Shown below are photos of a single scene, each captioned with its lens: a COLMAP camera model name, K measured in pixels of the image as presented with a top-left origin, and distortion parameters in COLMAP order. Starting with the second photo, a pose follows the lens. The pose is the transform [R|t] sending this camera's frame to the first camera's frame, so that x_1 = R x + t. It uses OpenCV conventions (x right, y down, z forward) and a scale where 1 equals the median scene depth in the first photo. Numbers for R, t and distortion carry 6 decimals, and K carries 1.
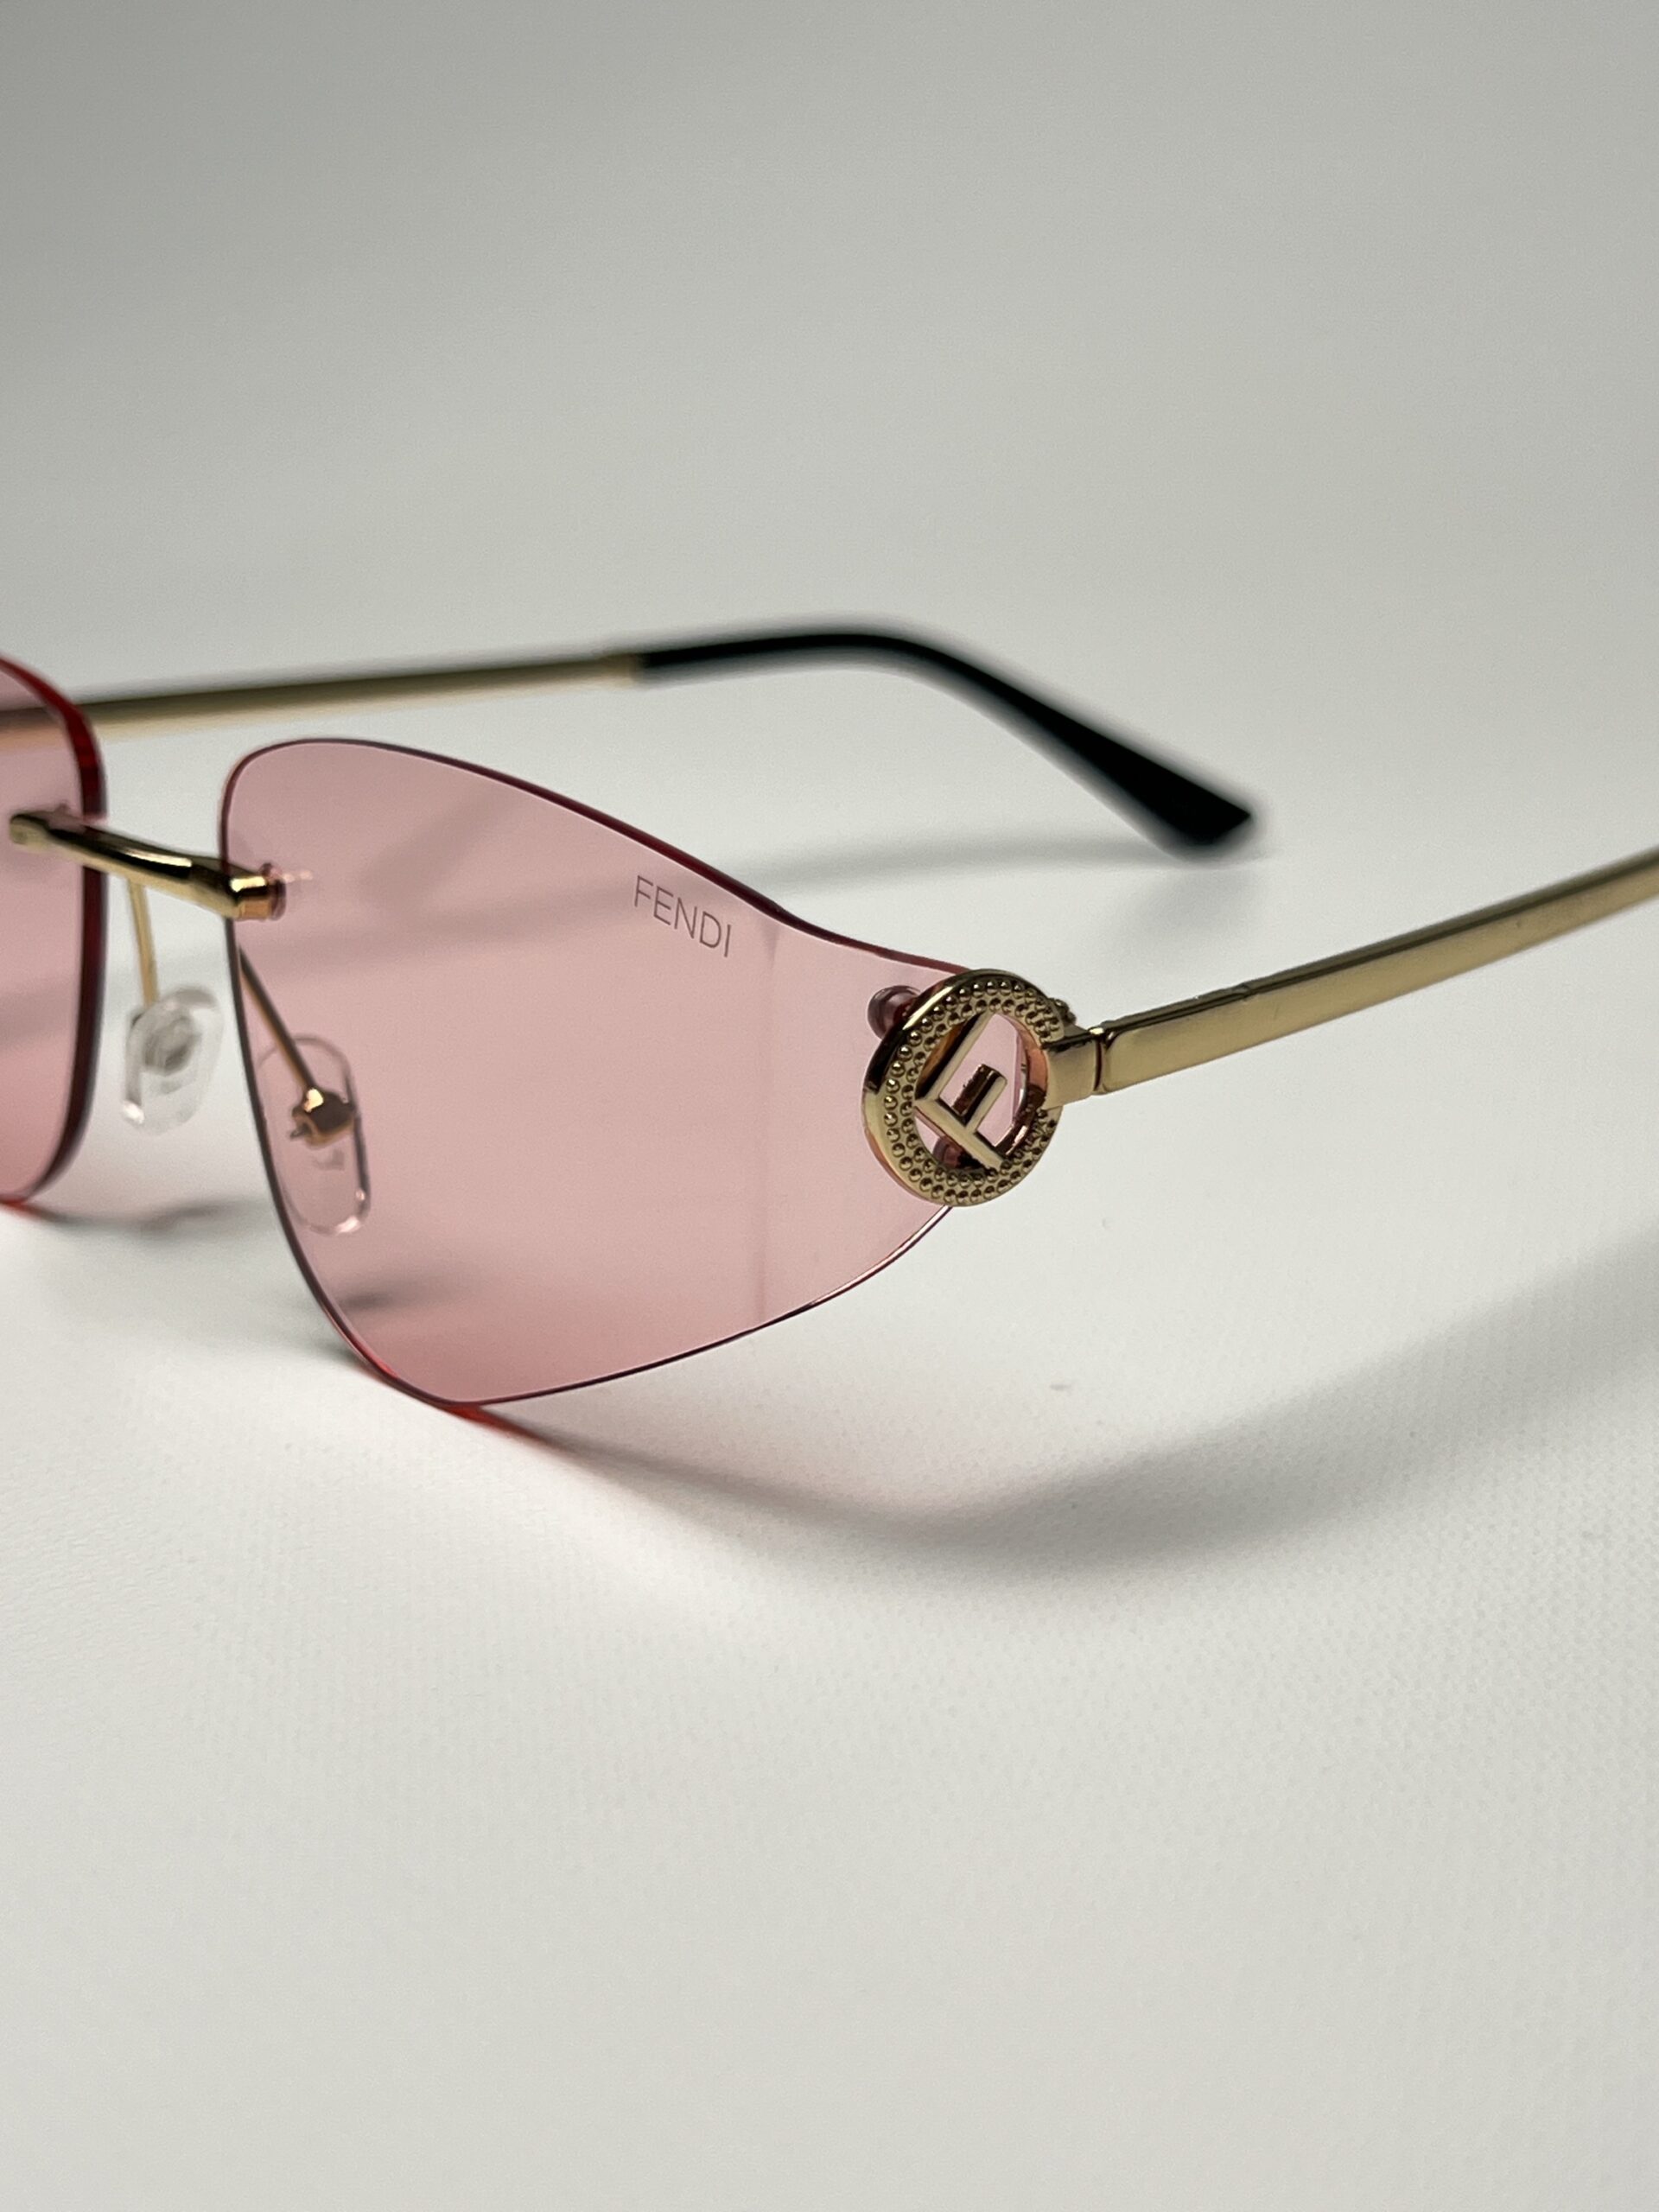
lens RADIAL K [[3464.2, 0, 829.5], [0, 3464.2, 1106.0], [0, 0, 1]] dist [0.219218, -0.054309]
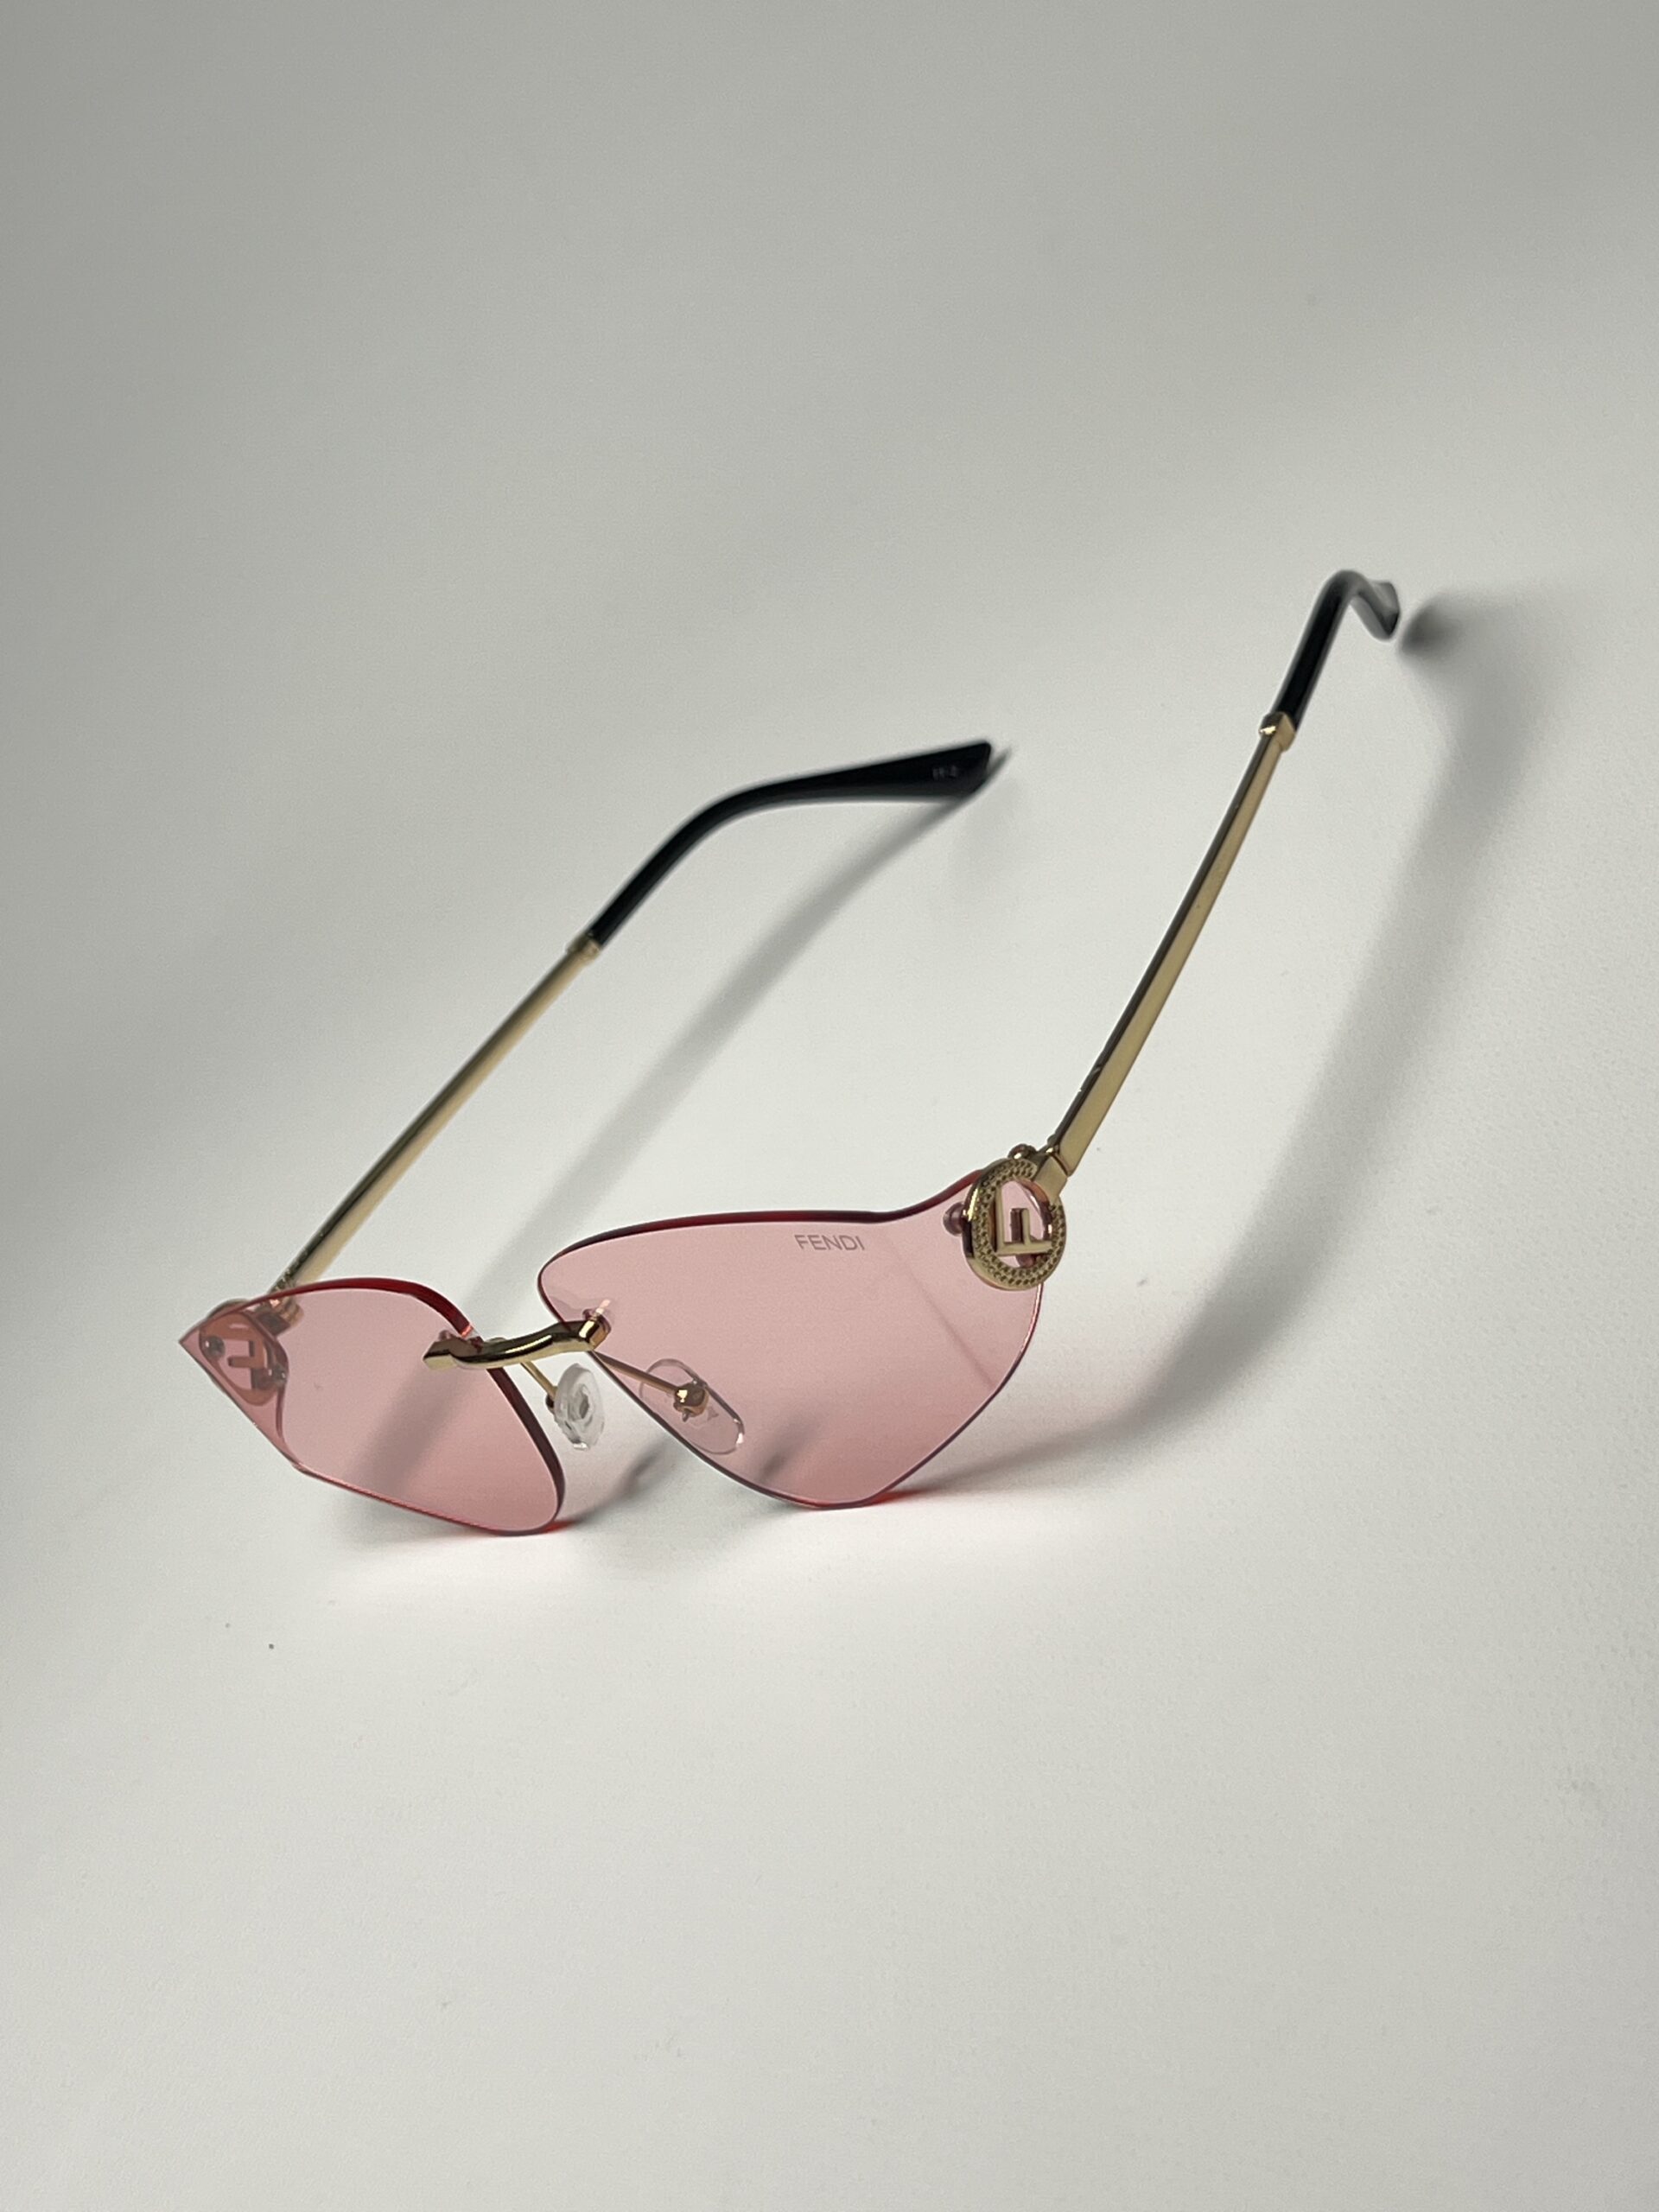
lens RADIAL K [[3464.2, 0, 829.5], [0, 3464.2, 1106.0], [0, 0, 1]] dist [0.219218, -0.054309]
pose [[0.800991, -0.597320, -0.040292, 0.062968], [0.597396, 0.793065, 0.119018, -0.282467], [-0.039138, -0.119403, 0.992074, -0.683159]]
